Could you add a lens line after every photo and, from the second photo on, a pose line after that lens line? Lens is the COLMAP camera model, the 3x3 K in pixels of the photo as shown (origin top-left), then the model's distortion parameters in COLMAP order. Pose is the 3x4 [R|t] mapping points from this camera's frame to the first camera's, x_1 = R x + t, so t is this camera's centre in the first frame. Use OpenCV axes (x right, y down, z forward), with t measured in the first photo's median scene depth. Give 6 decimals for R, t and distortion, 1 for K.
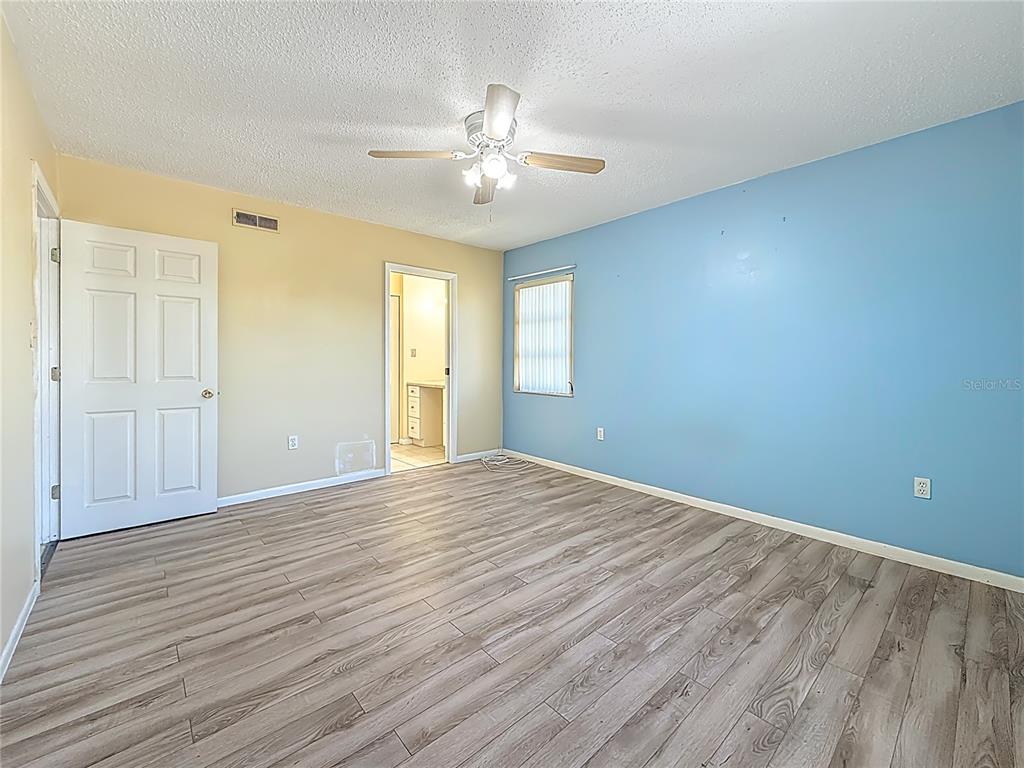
lens RADIAL K [[428.7, 0, 512.5], [0, 428.7, 363.6], [0, 0, 1]] dist [-0.000123, 0.000307]
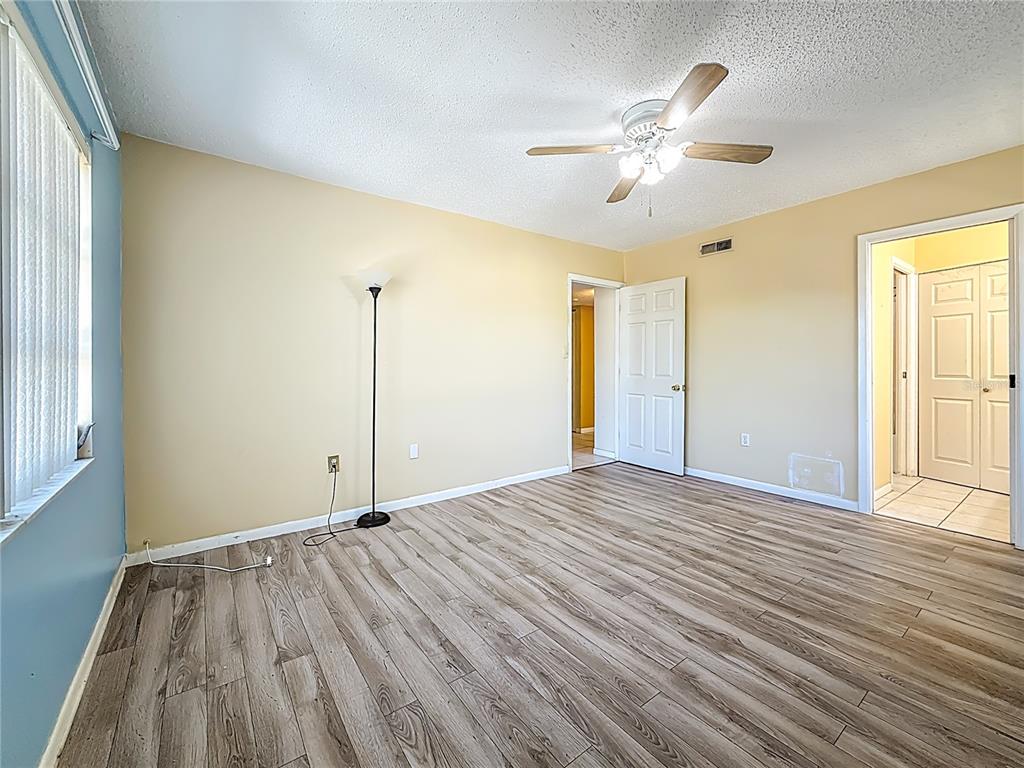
lens RADIAL K [[428.7, 0, 512.5], [0, 428.7, 363.6], [0, 0, 1]] dist [-0.000123, 0.000307]
pose [[-0.098936, -0.005213, -0.995080, 0.902525], [-0.003703, 0.999981, -0.004871, 0.000498], [0.995087, 0.003202, -0.098953, 0.769807]]
